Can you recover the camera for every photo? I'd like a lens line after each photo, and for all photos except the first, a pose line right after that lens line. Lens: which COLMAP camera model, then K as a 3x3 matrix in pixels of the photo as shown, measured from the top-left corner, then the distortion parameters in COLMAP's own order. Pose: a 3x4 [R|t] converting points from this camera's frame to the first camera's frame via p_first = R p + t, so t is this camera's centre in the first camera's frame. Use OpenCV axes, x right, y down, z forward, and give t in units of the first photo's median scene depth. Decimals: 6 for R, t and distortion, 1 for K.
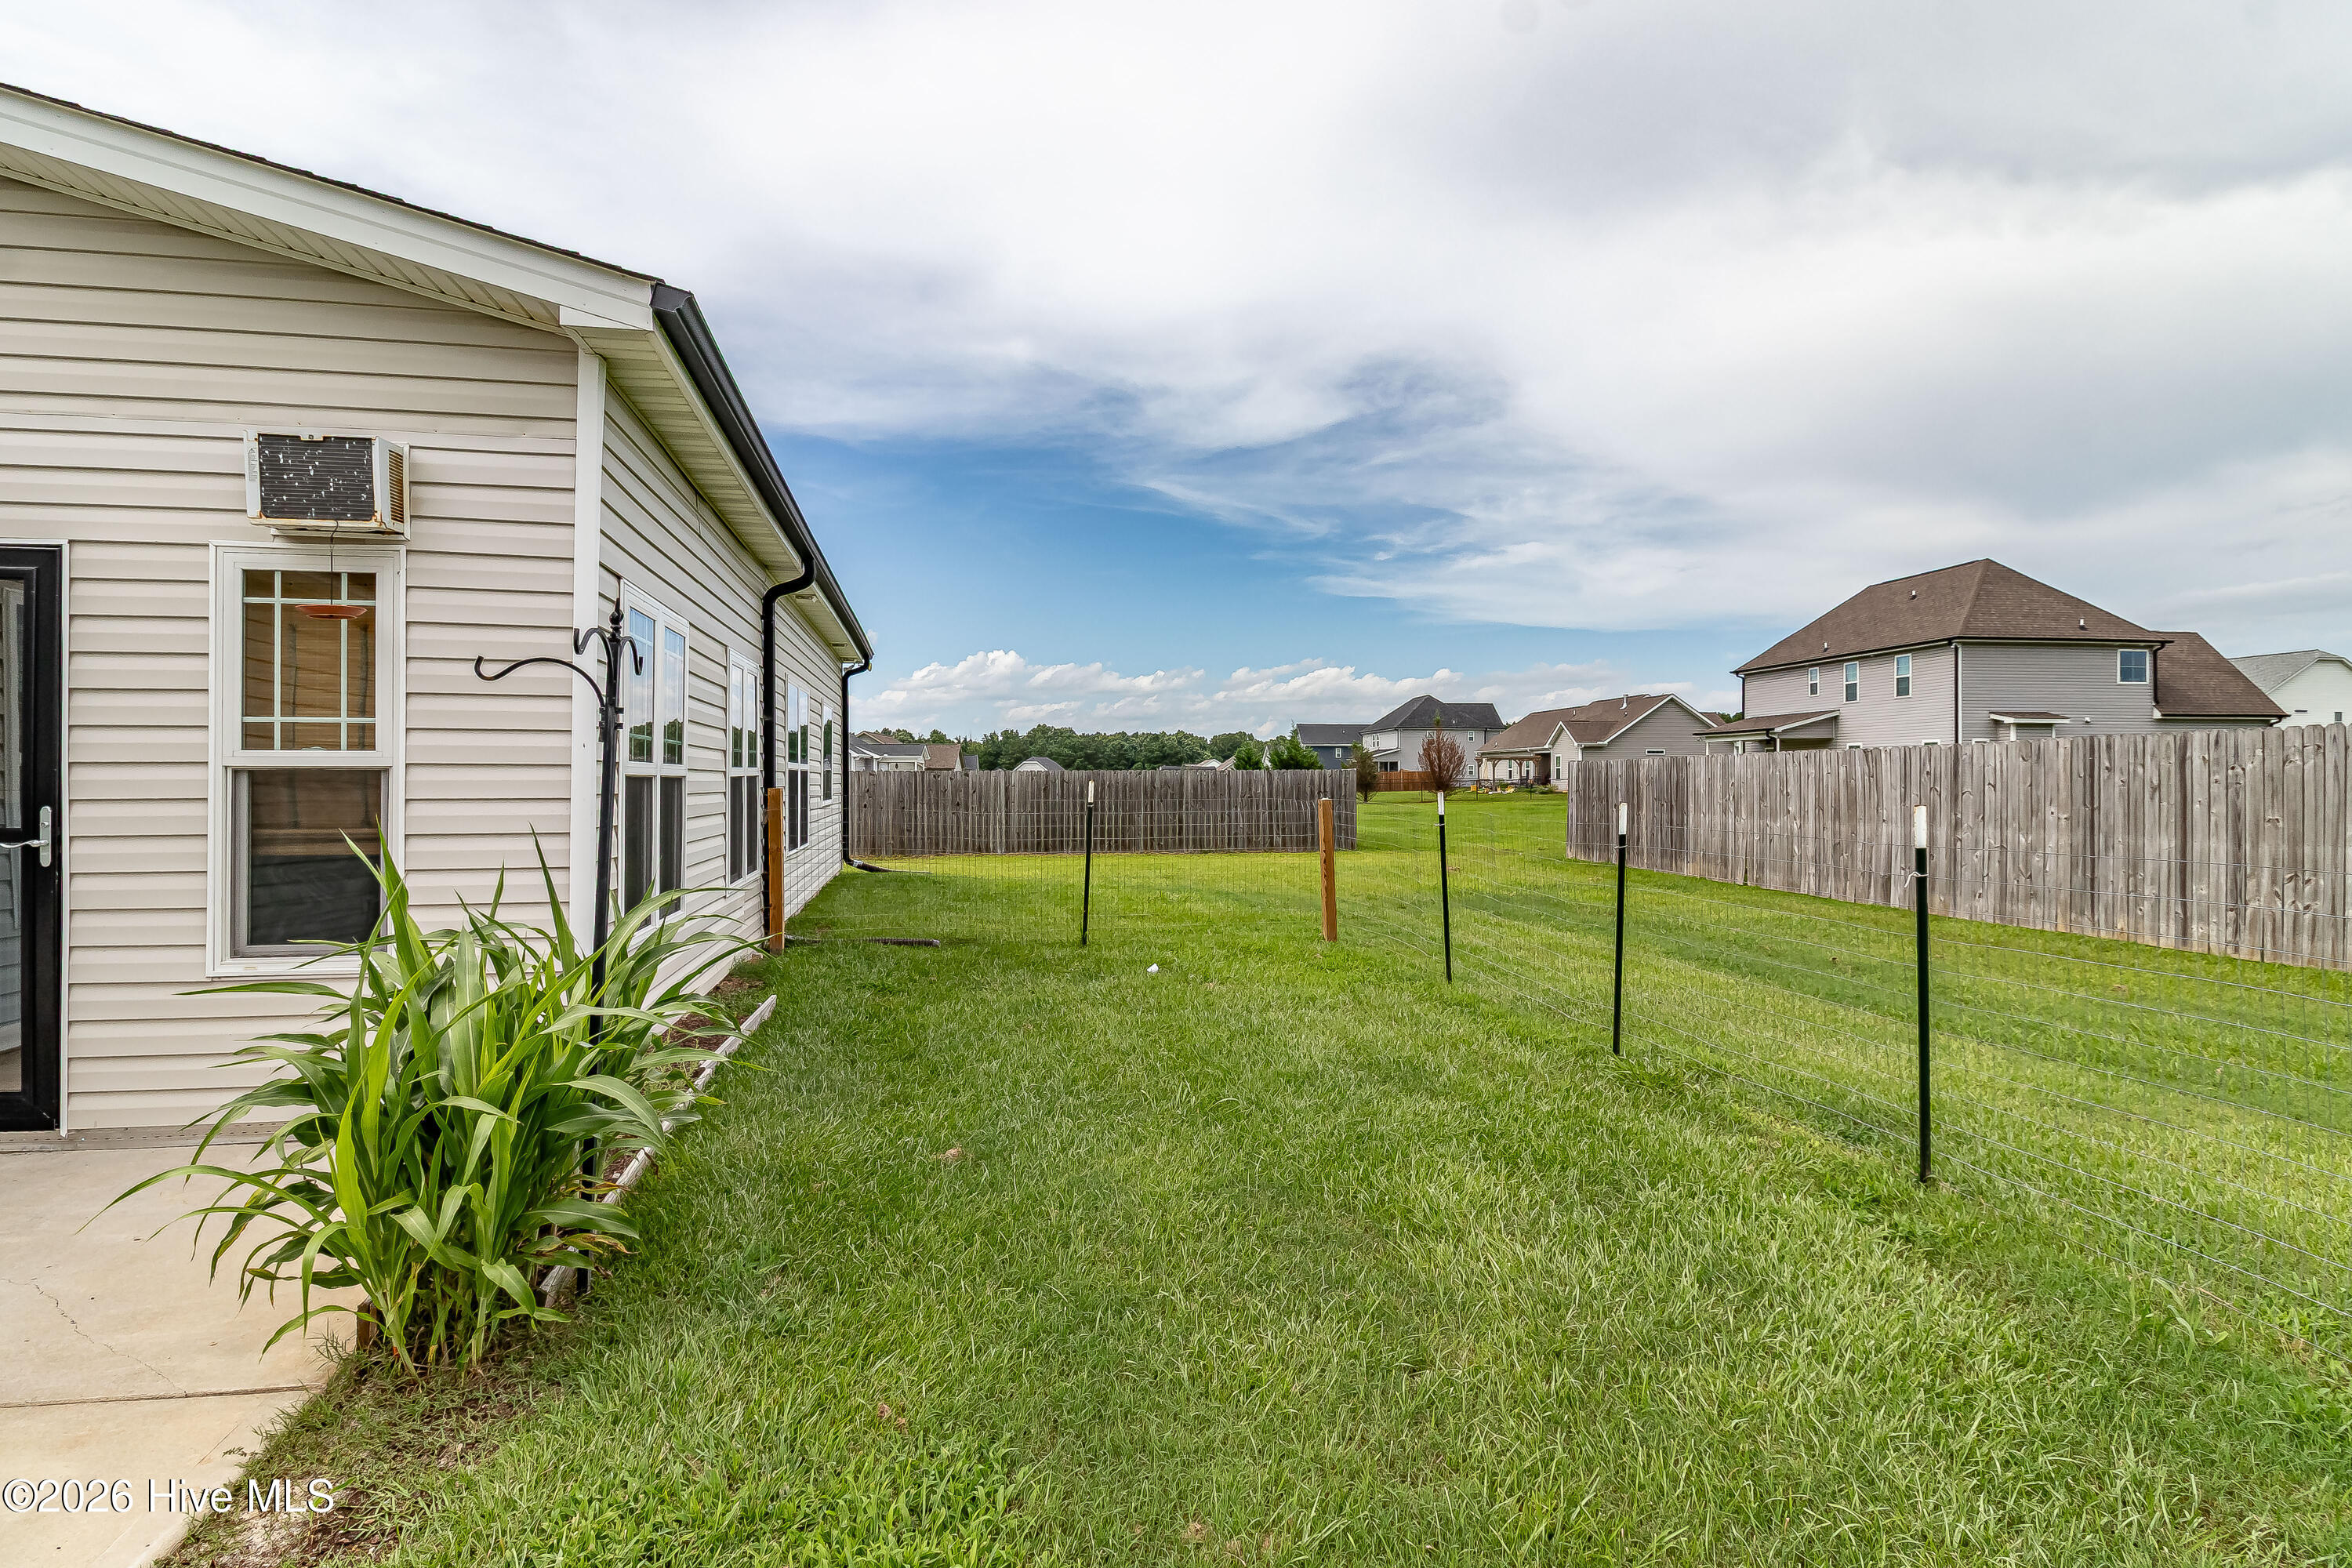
lens RADIAL K [[1136.7, 0, 1174.3], [0, 1136.7, 777.5], [0, 0, 1]] dist [-0.001231, -0.011257]
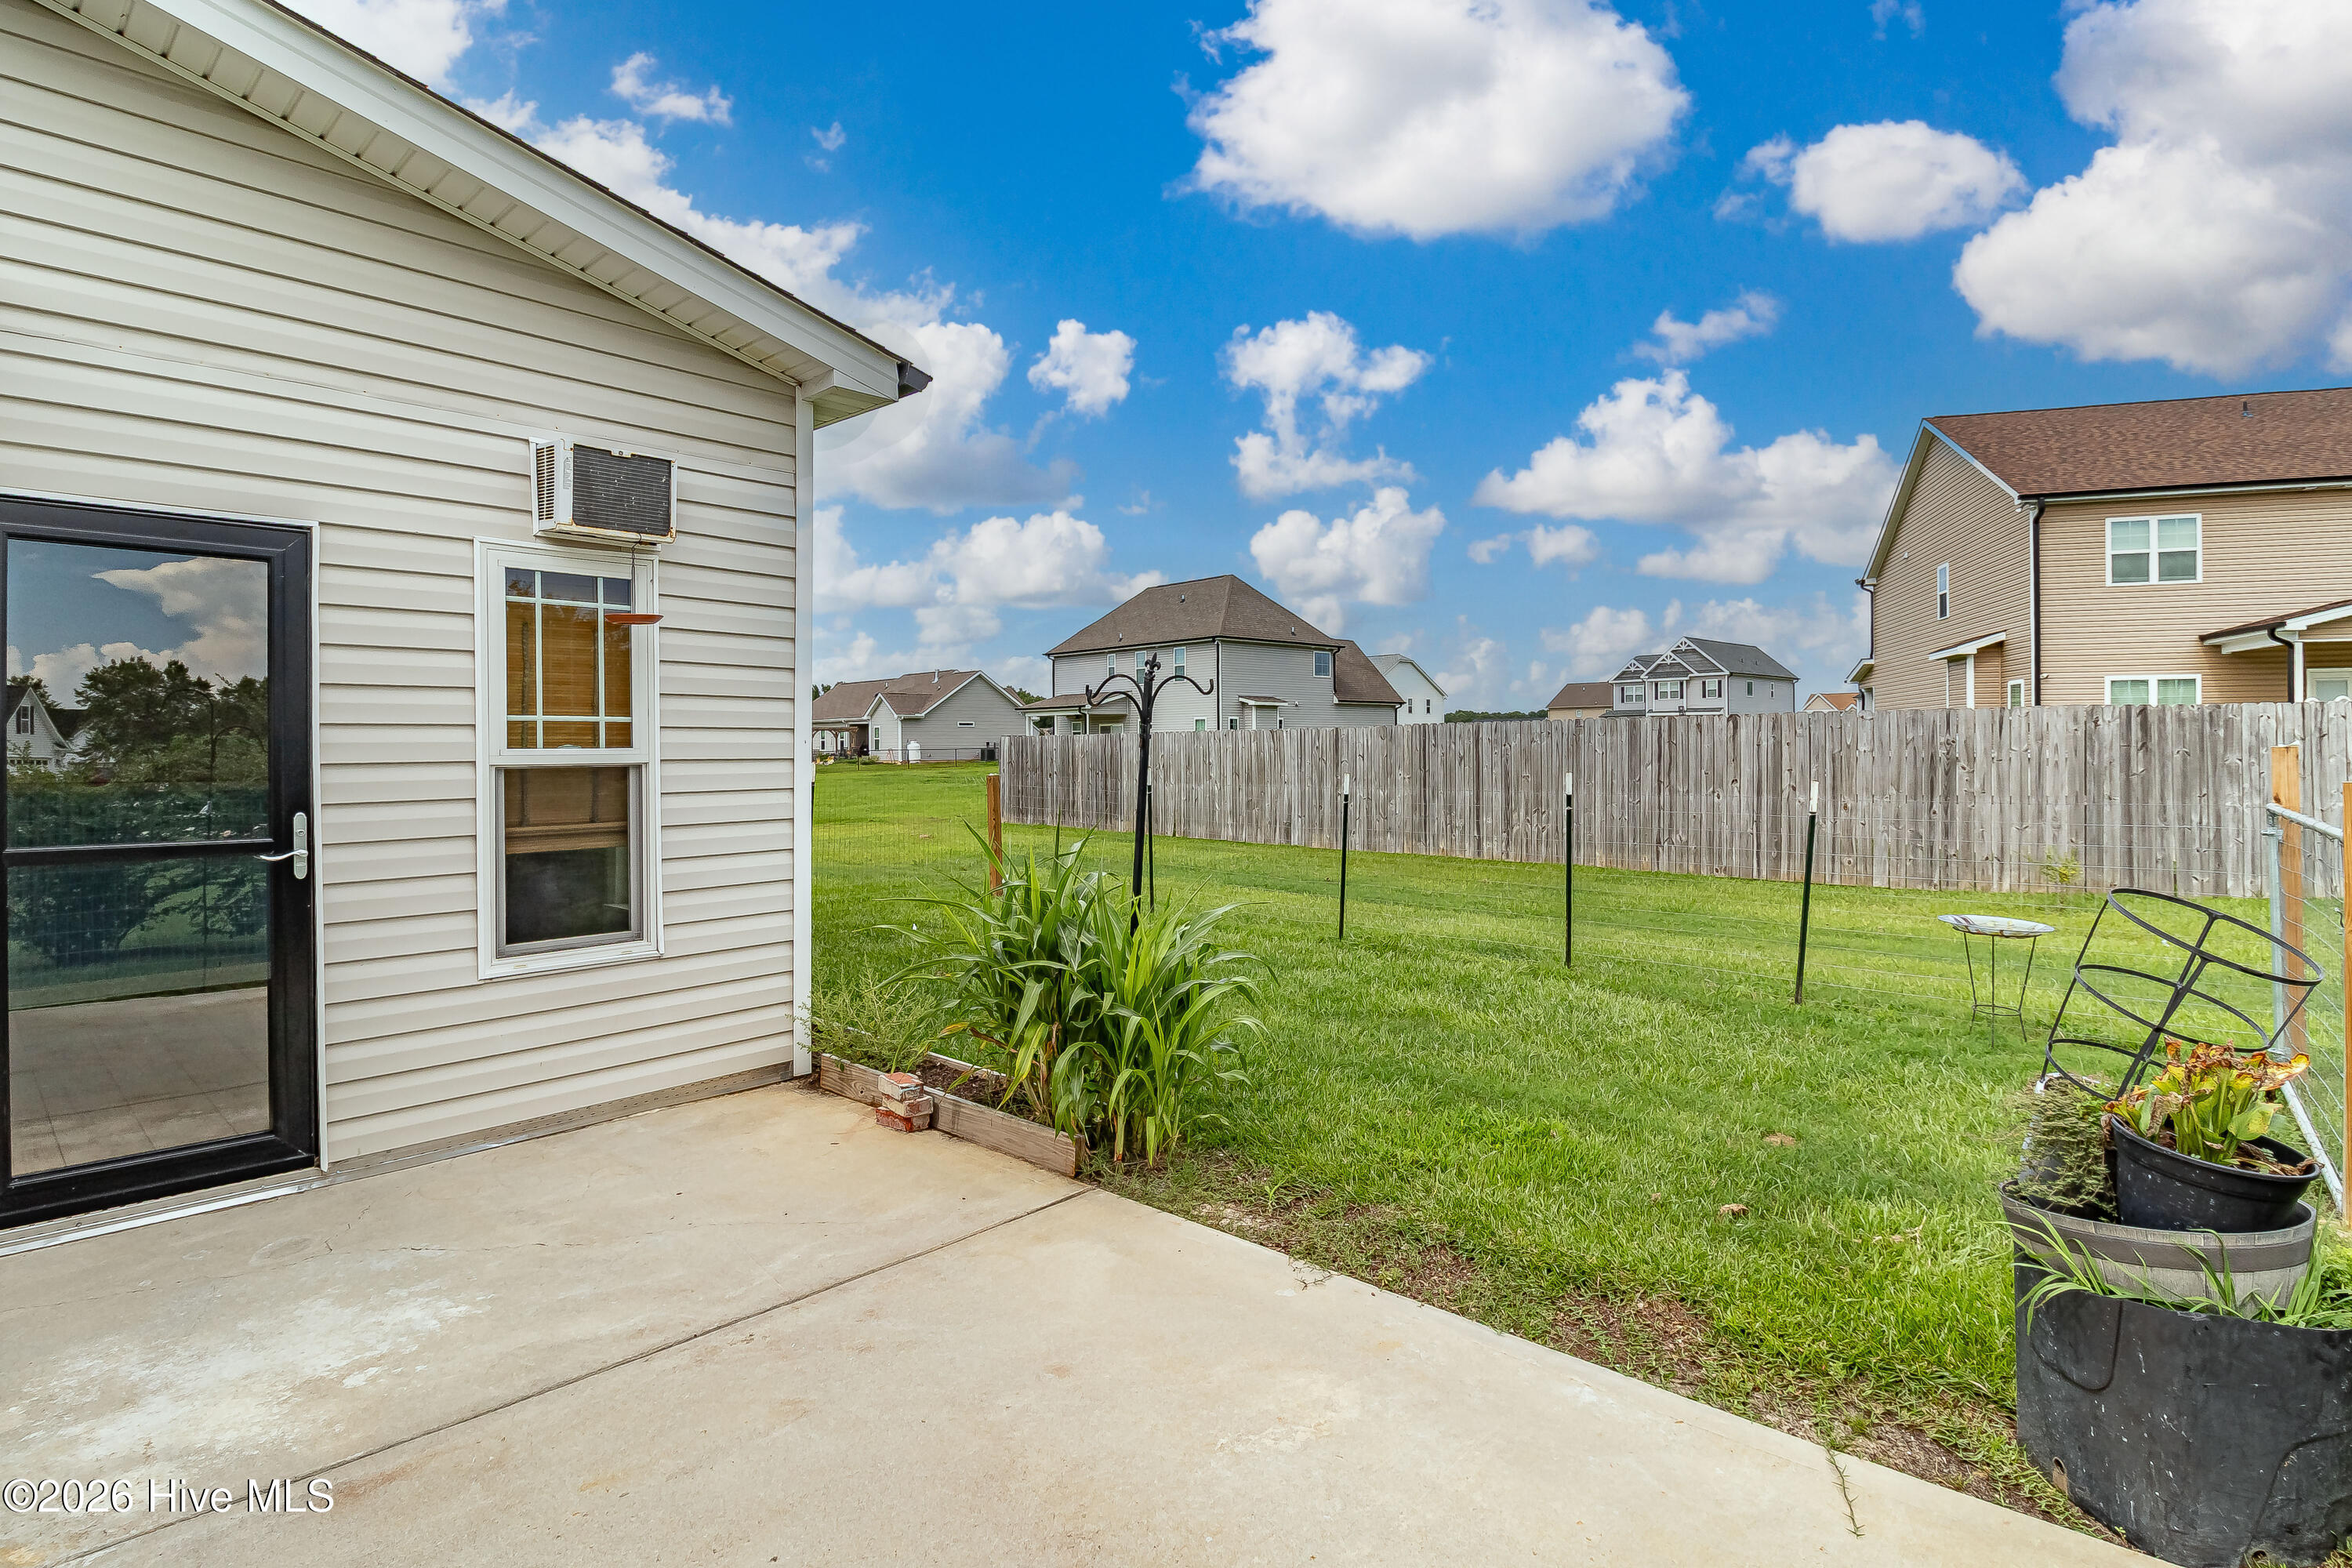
lens RADIAL K [[1191.2, 0, 1181.4], [0, 1191.2, 736.8], [0, 0, 1]] dist [-0.006964, -0.000901]
pose [[0.796529, -0.000350, 0.604601, -0.588860], [0.005113, 0.999968, -0.006157, -0.015182], [-0.604579, 0.007996, 0.796505, -0.116337]]
